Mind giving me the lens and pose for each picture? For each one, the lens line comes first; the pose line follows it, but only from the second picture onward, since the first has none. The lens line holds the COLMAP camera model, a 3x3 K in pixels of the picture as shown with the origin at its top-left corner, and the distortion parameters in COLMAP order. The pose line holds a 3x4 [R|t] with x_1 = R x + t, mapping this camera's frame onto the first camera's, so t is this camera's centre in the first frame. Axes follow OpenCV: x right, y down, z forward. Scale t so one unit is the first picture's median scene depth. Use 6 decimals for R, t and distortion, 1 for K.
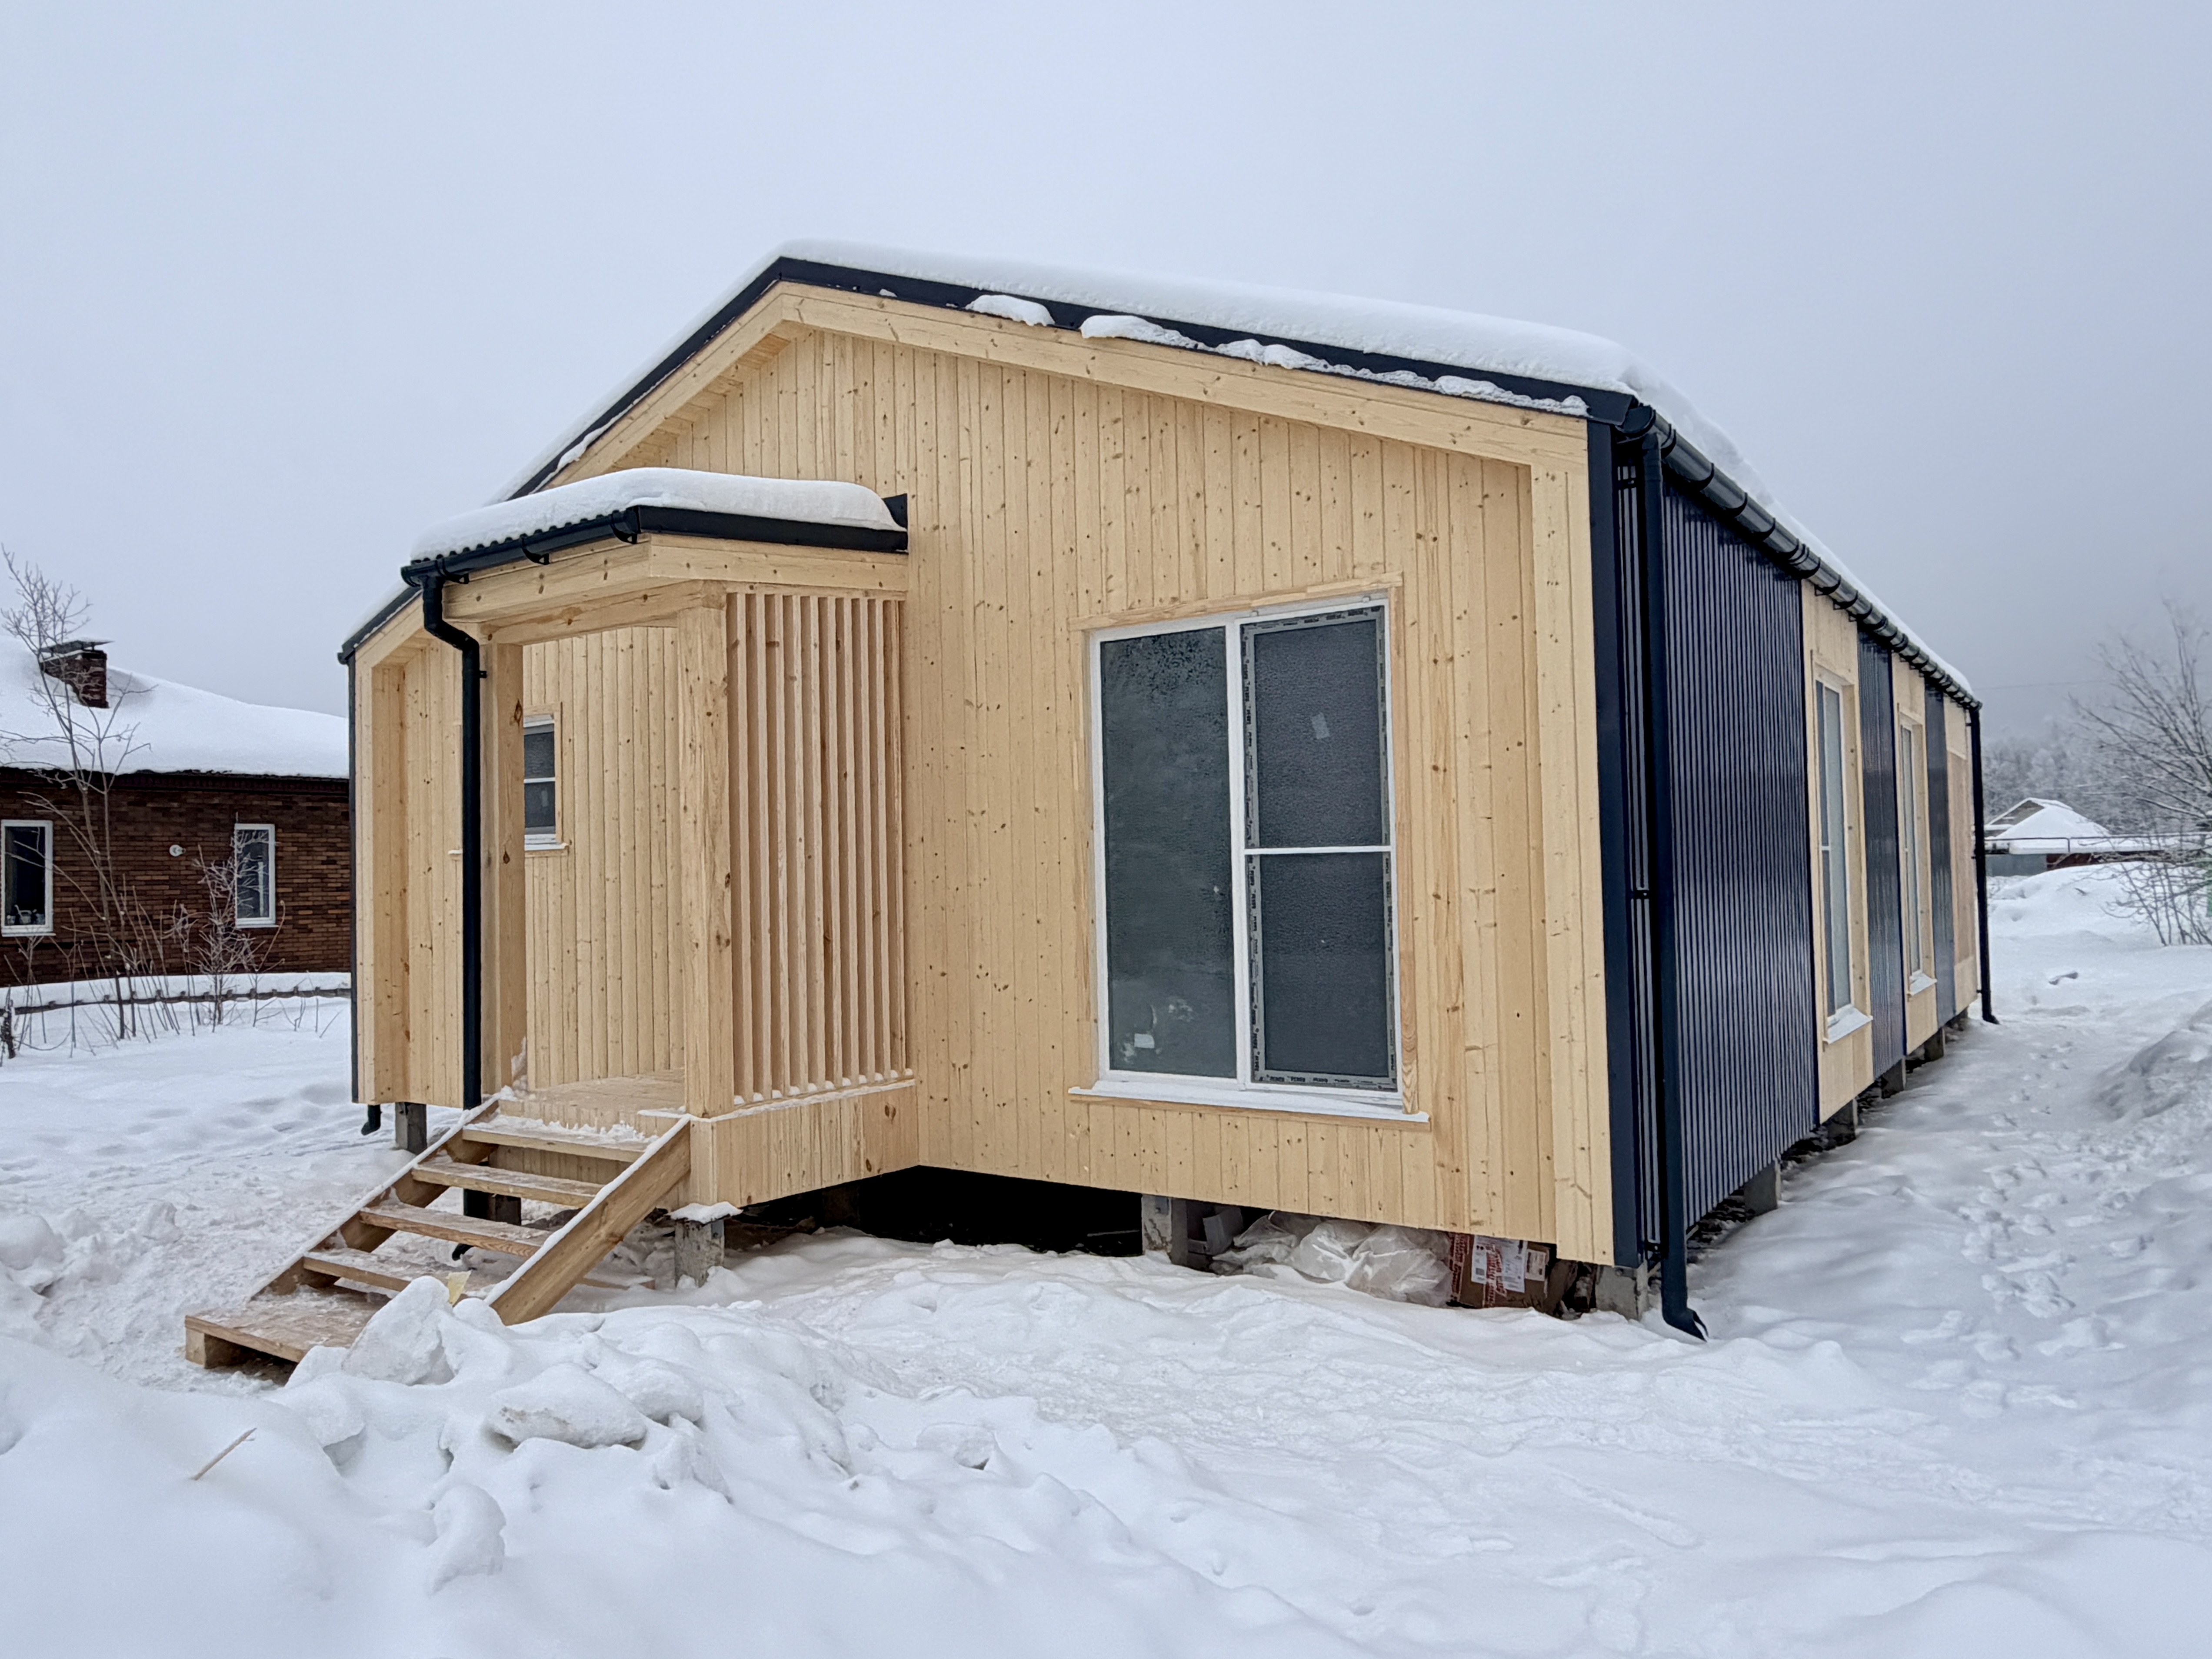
lens RADIAL K [[1634.4, 0, 987.7], [0, 1634.4, 934.4], [0, 0, 1]] dist [-0.000165, -0.000856]
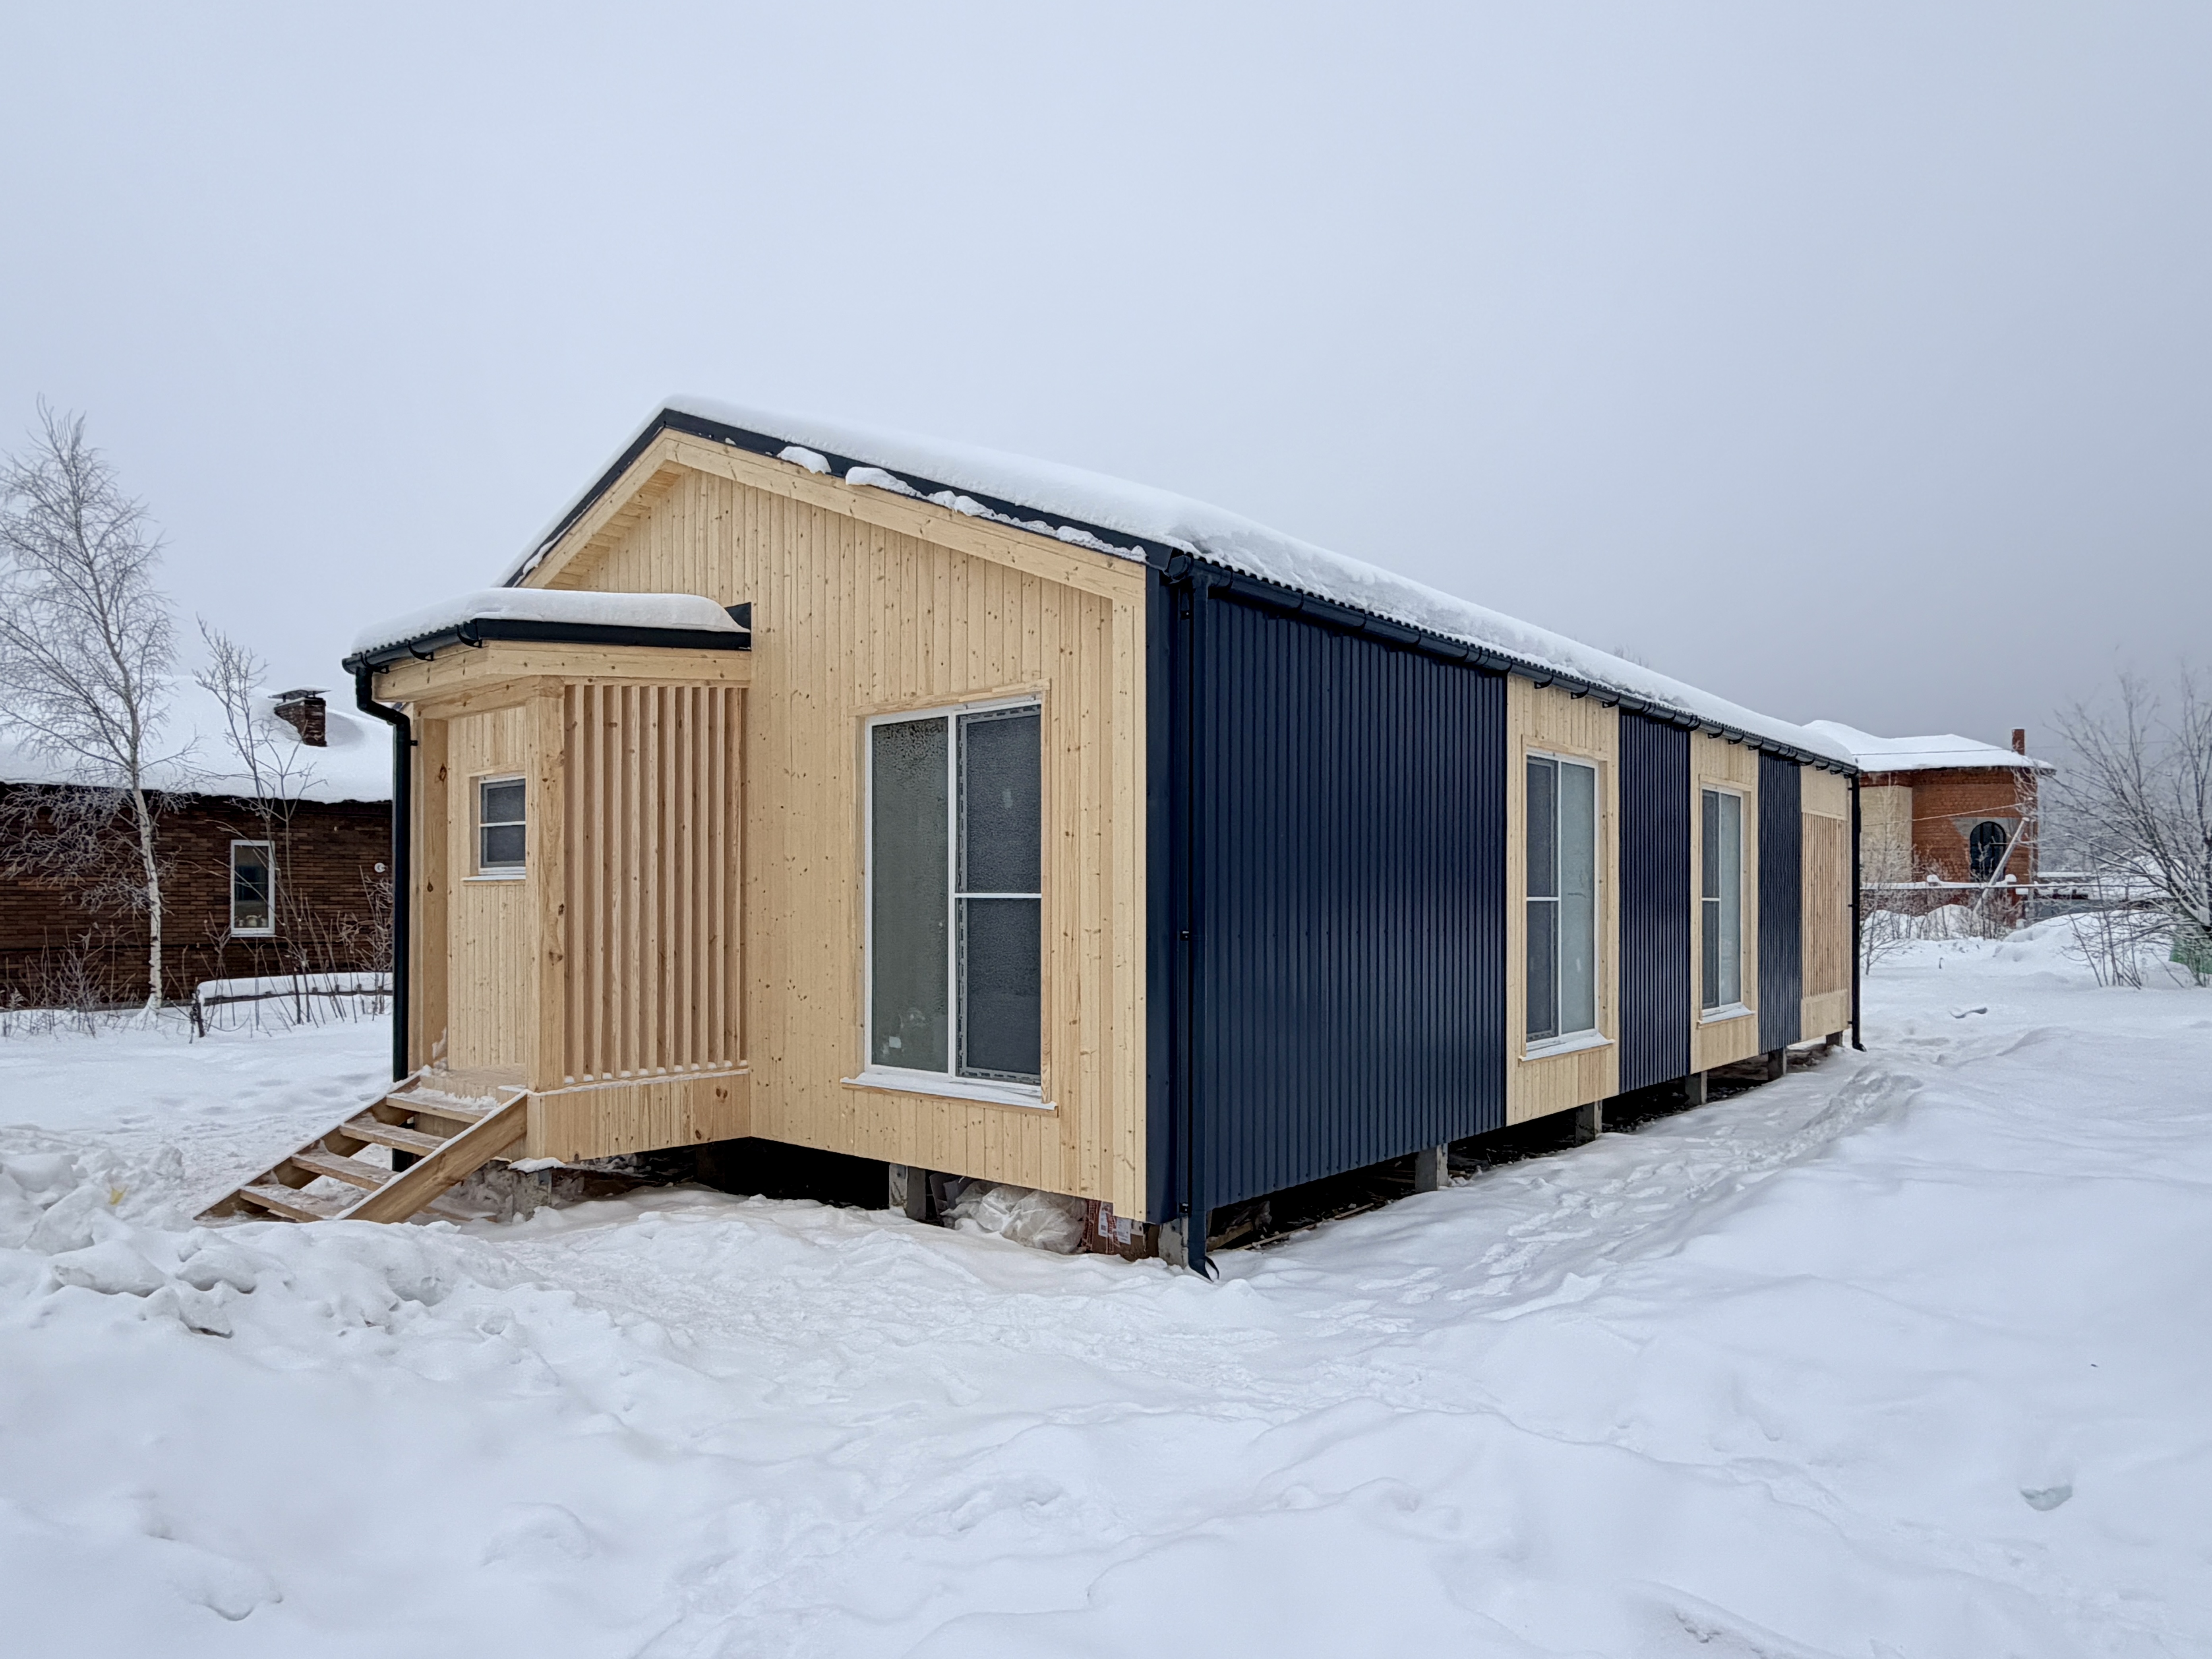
lens RADIAL K [[1471.7, 0, 1125.2], [0, 1471.7, 999.3], [0, 0, 1]] dist [0.002017, 0.000443]
pose [[0.997956, 0.023943, -0.059256, 0.343453], [-0.021961, 0.999184, 0.033888, -0.010837], [0.060019, -0.032517, 0.997667, -0.131123]]
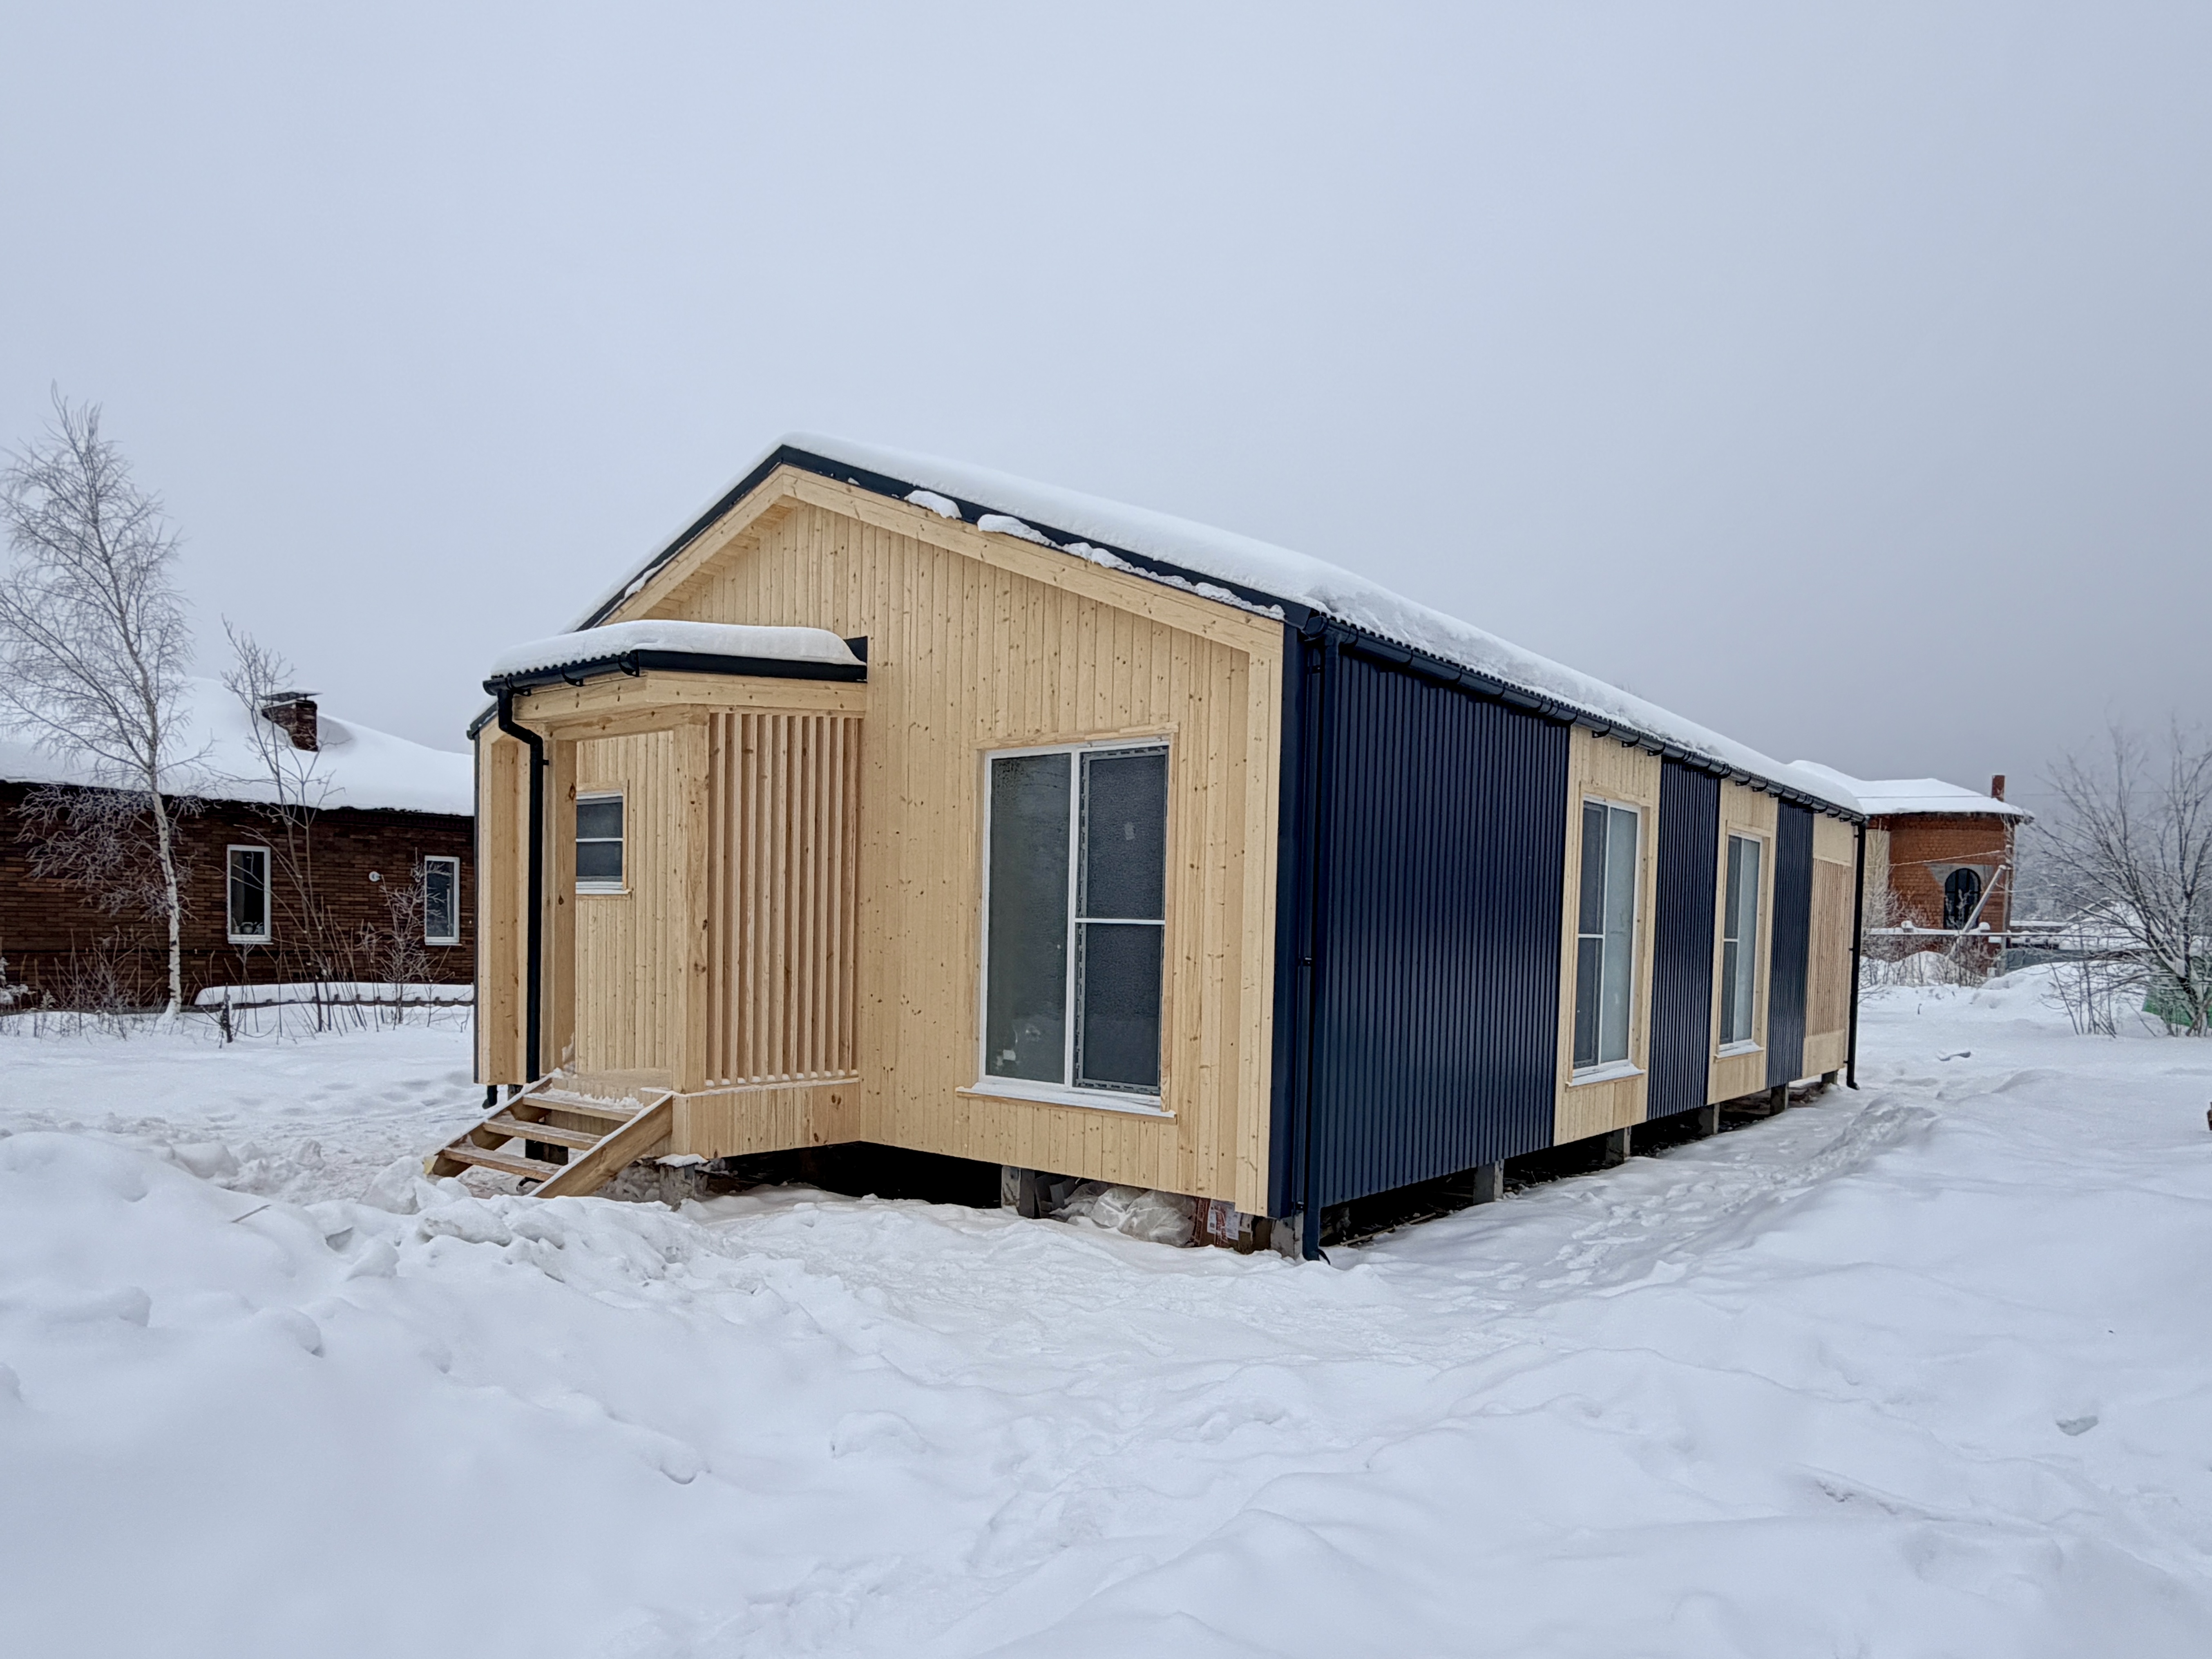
lens RADIAL K [[1522.9, 0, 1110.1], [0, 1522.9, 1110.0], [0, 0, 1]] dist [0.000654, 0.004264]
pose [[0.998493, 0.047047, -0.028263, 0.220198], [-0.044508, 0.995421, 0.084593, -0.000925], [0.032114, -0.083208, 0.996015, -0.279788]]
